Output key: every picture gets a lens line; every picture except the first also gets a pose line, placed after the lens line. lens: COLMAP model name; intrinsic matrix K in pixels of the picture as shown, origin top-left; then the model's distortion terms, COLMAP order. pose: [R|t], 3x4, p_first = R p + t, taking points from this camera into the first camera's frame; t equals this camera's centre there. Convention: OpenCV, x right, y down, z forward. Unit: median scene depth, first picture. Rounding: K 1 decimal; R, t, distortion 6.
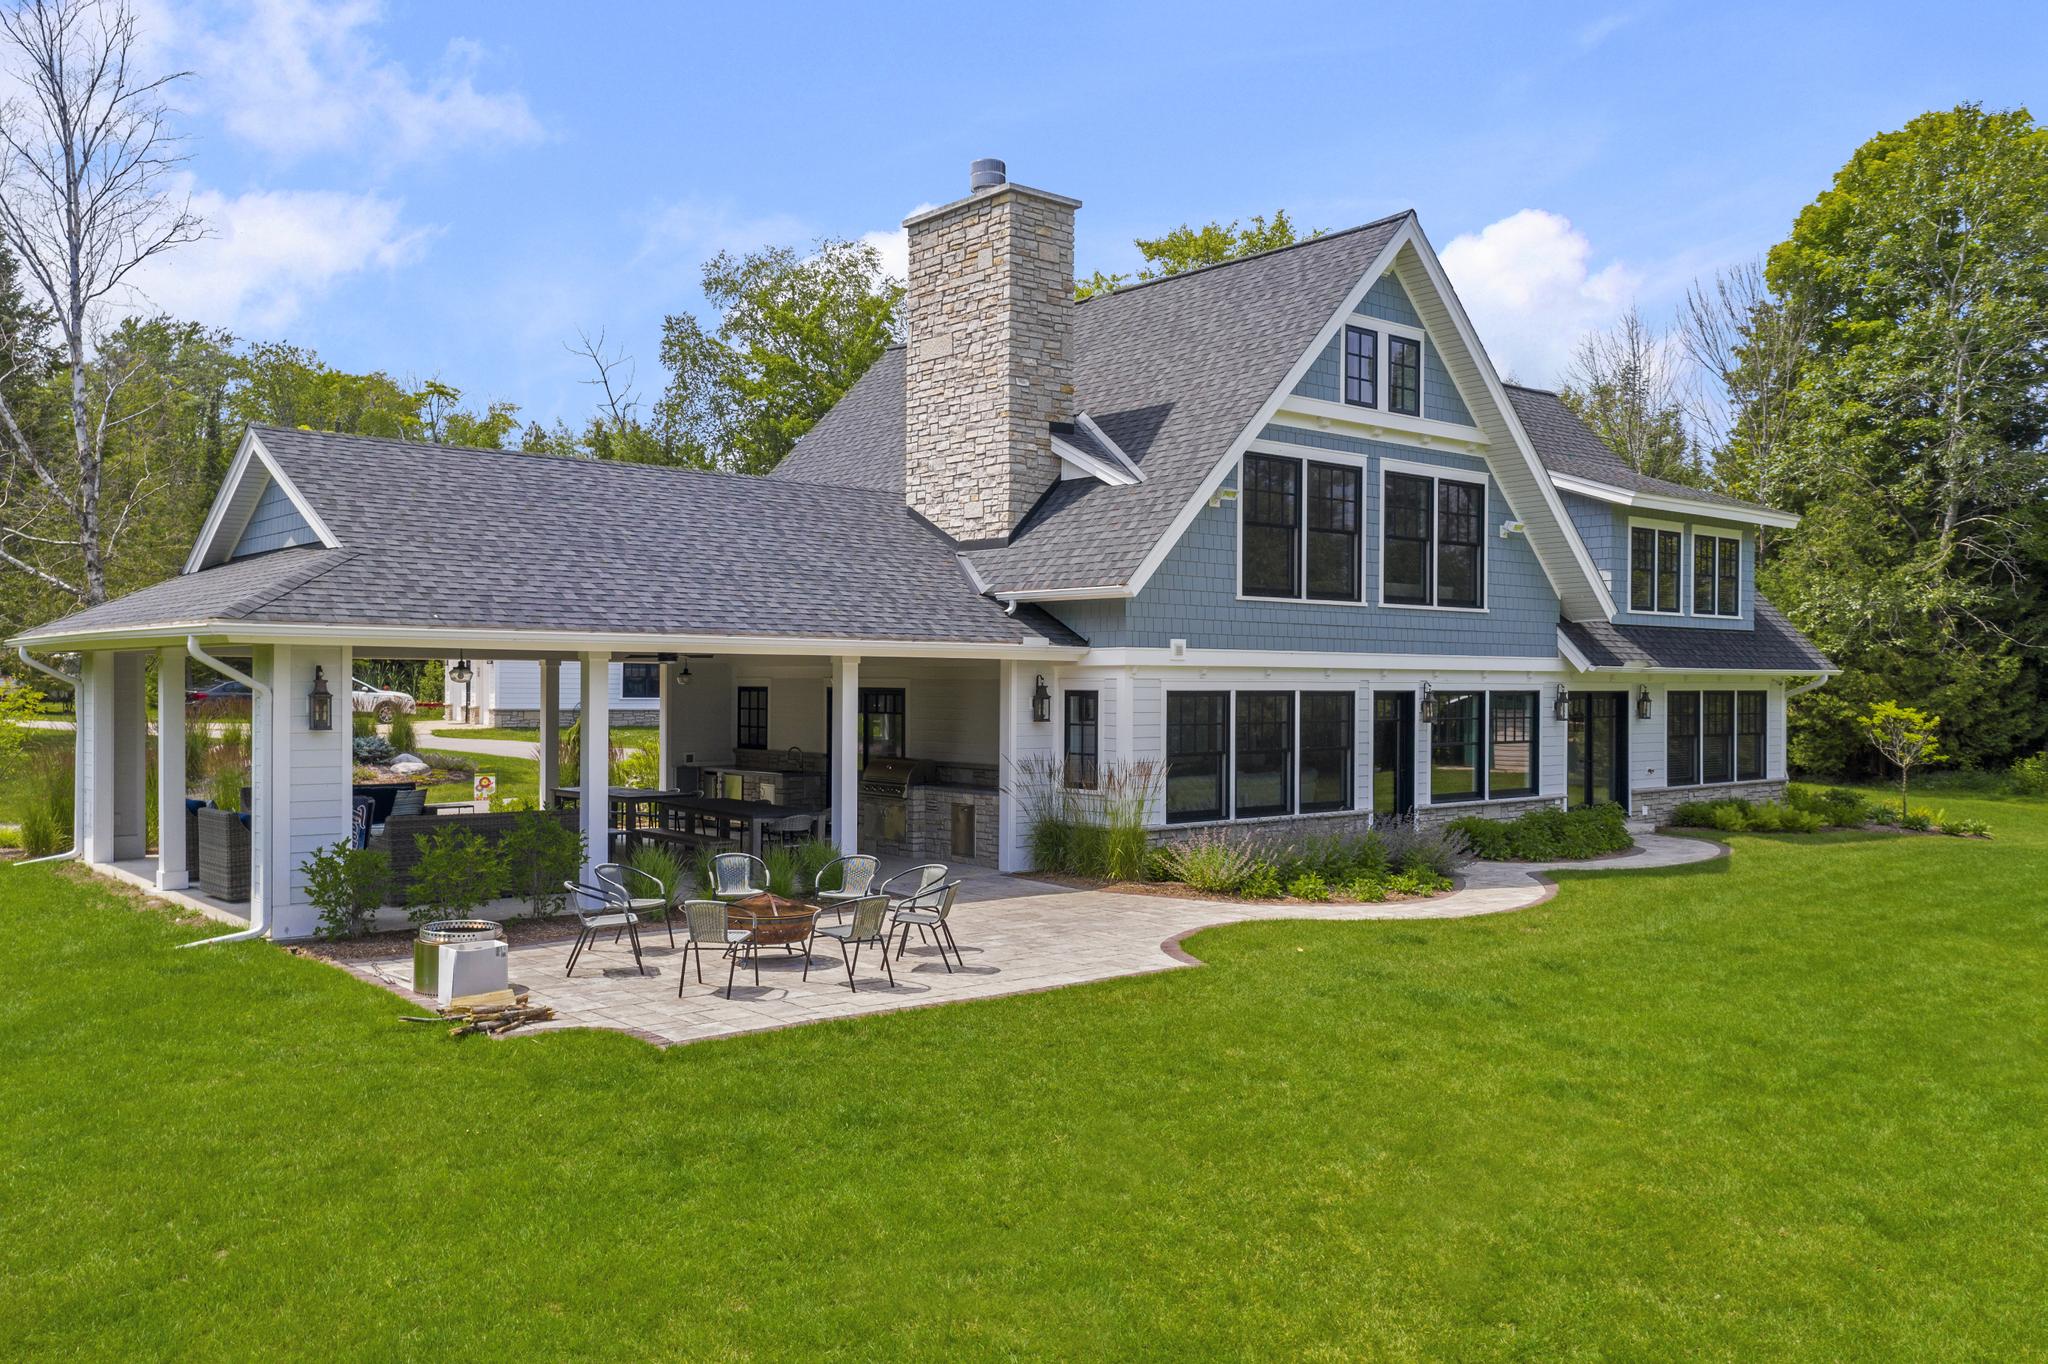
lens RADIAL K [[1663.4, 0, 1018.2], [0, 1663.4, 680.9], [0, 0, 1]] dist [-0.006978, 0.010785]
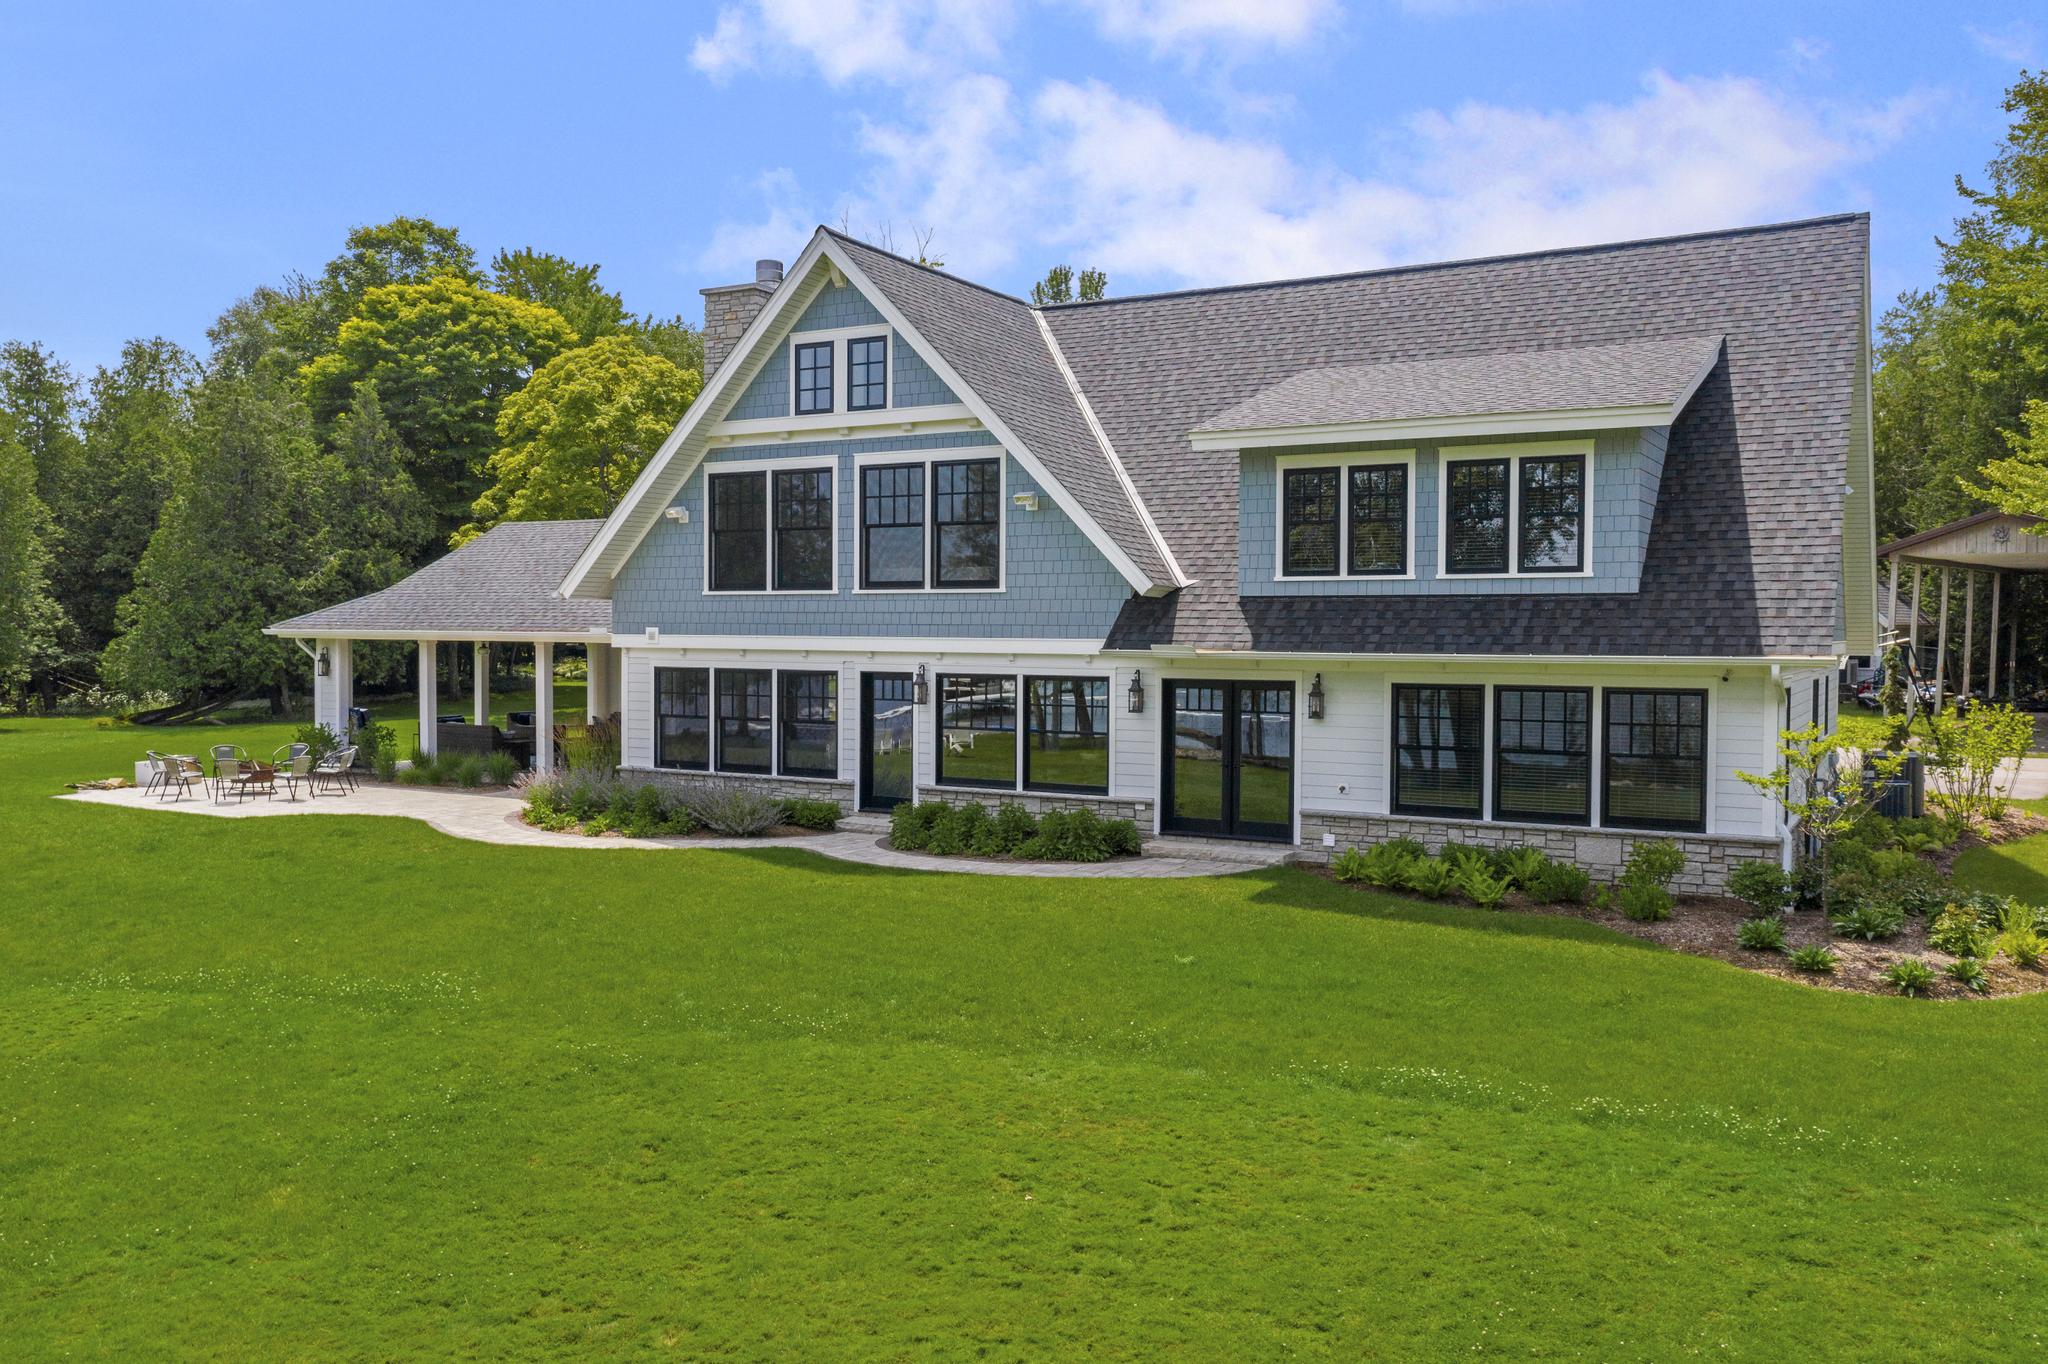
lens RADIAL K [[1627.6, 0, 1016.2], [0, 1627.6, 661.0], [0, 0, 1]] dist [-0.011673, -0.000508]
pose [[0.324282, 0.014322, -0.945852, 1.253139], [-0.004231, 0.999897, 0.013690, -0.015612], [0.945951, -0.000437, 0.324310, 0.760843]]
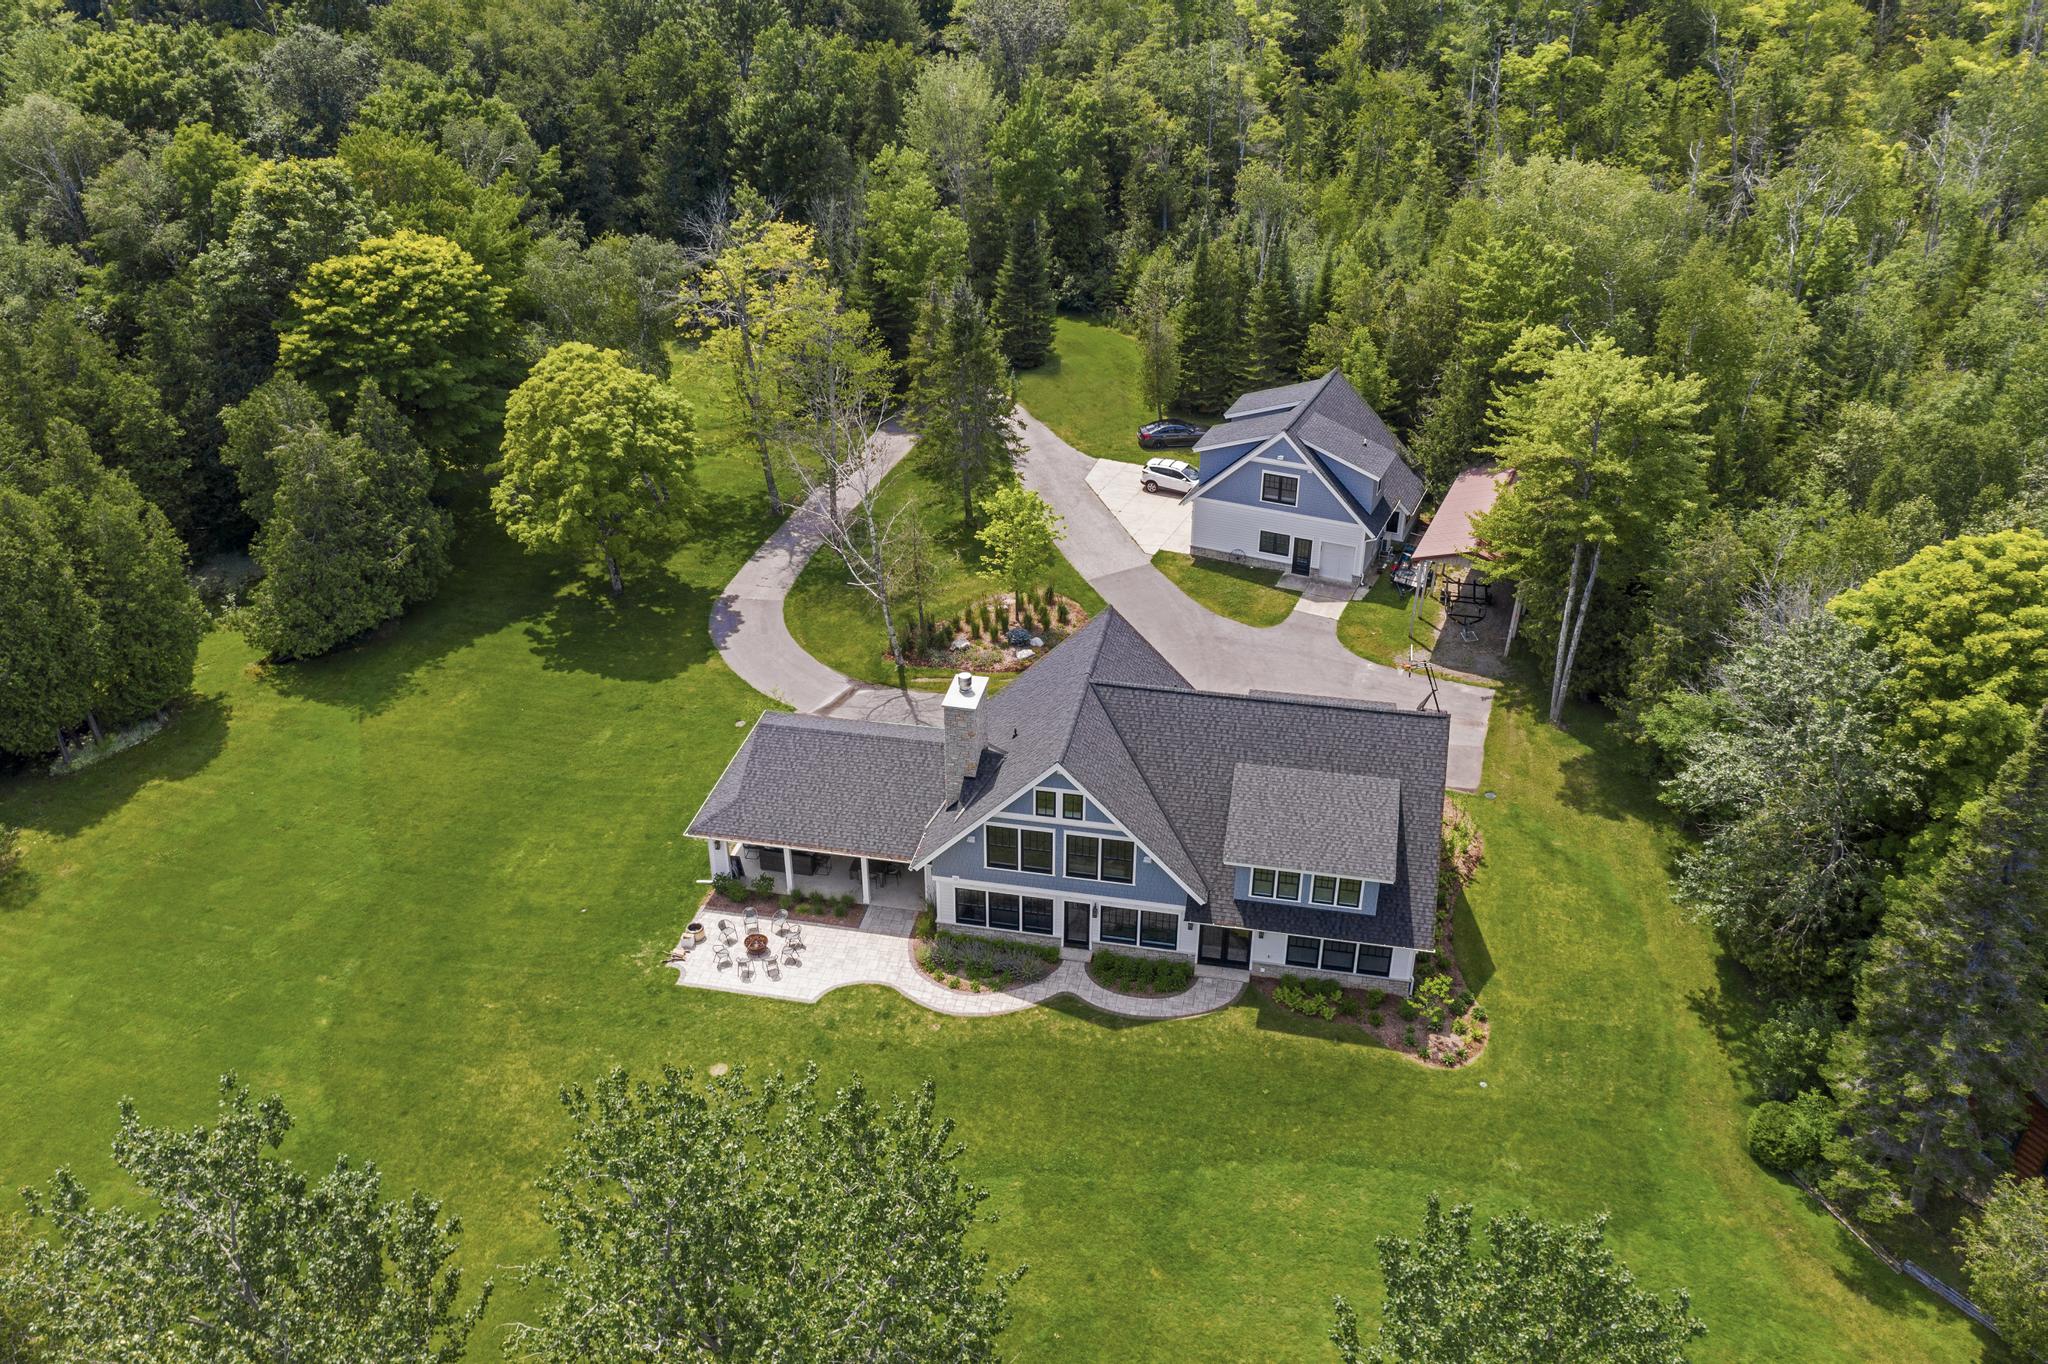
lens RADIAL K [[1627.6, 0, 1016.2], [0, 1627.6, 661.0], [0, 0, 1]] dist [-0.011673, -0.000508]
pose [[0.607579, 0.379676, -0.697635, 1.830085], [0.009579, 0.874779, 0.484427, -1.584044], [0.794202, -0.301010, 0.527861, -0.304175]]
